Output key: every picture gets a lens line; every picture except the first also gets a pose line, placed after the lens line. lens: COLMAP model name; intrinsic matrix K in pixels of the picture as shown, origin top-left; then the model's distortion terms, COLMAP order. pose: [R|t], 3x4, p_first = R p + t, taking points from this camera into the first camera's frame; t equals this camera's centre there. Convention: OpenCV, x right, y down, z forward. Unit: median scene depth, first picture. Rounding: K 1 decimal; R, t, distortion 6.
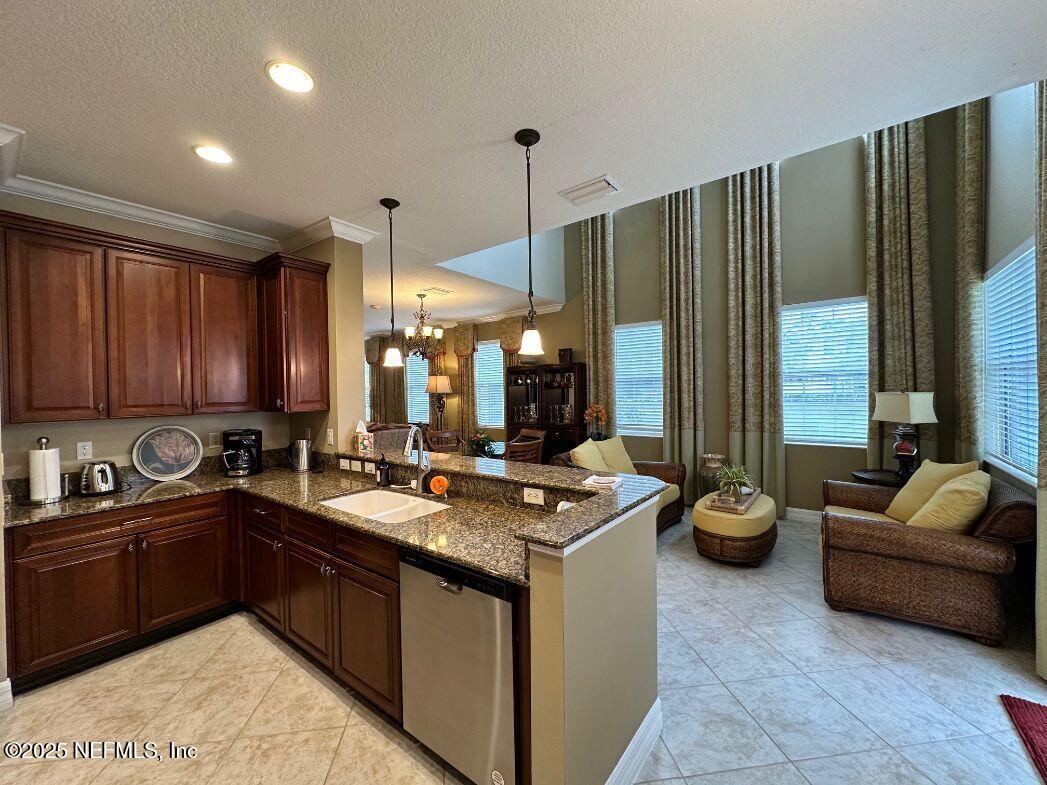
lens RADIAL K [[421.7, 0, 524.1], [0, 421.7, 388.7], [0, 0, 1]] dist [0.000816, 0.000012]
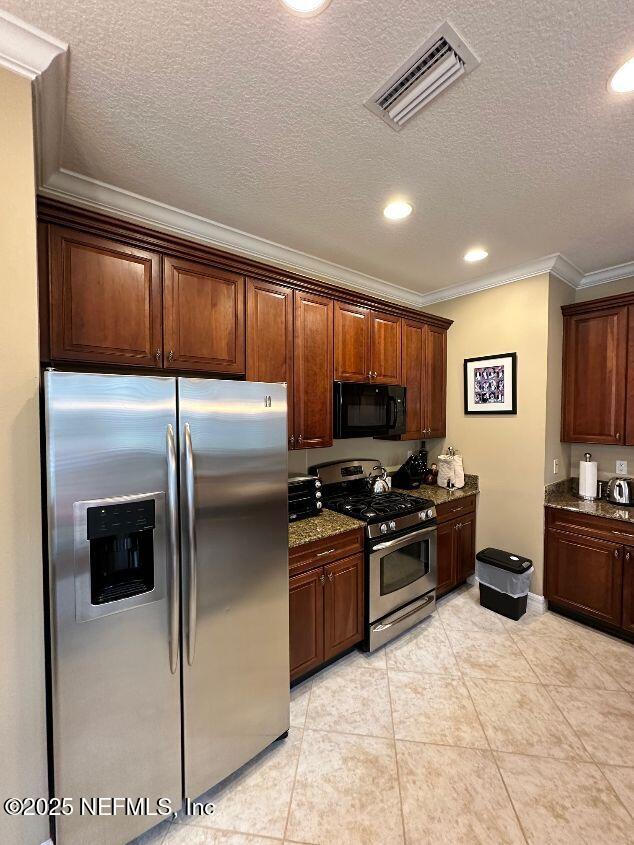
lens RADIAL K [[340.3, 0, 320.2], [0, 340.3, 422.7], [0, 0, 1]] dist [0.000816, 0.000012]
pose [[-0.249978, 0.057266, -0.966556, 0.239486], [0.000155, 0.998252, 0.059104, -0.067587], [0.968251, 0.014625, -0.249550, 0.468669]]
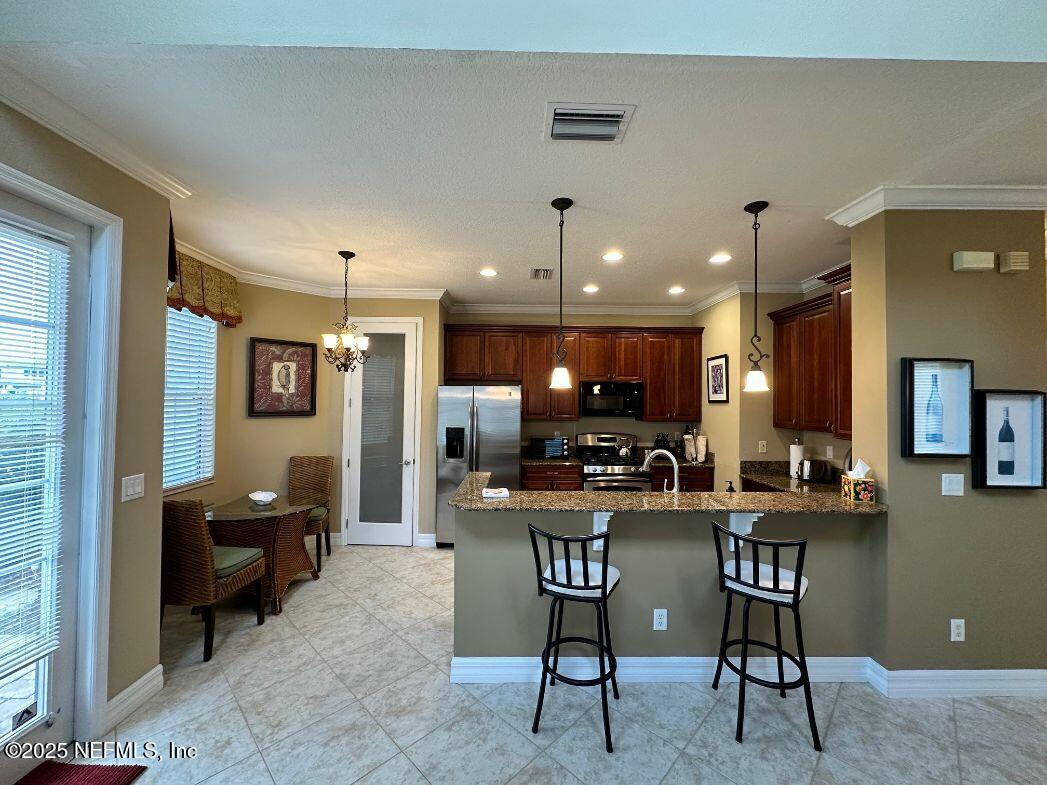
lens RADIAL K [[421.7, 0, 523.6], [0, 421.7, 389.8], [0, 0, 1]] dist [0.000816, 0.000012]
pose [[-0.785639, 0.002740, -0.618679, 0.834209], [0.002693, 0.999996, 0.001009, -0.091594], [0.618679, -0.000873, -0.785643, 1.903565]]
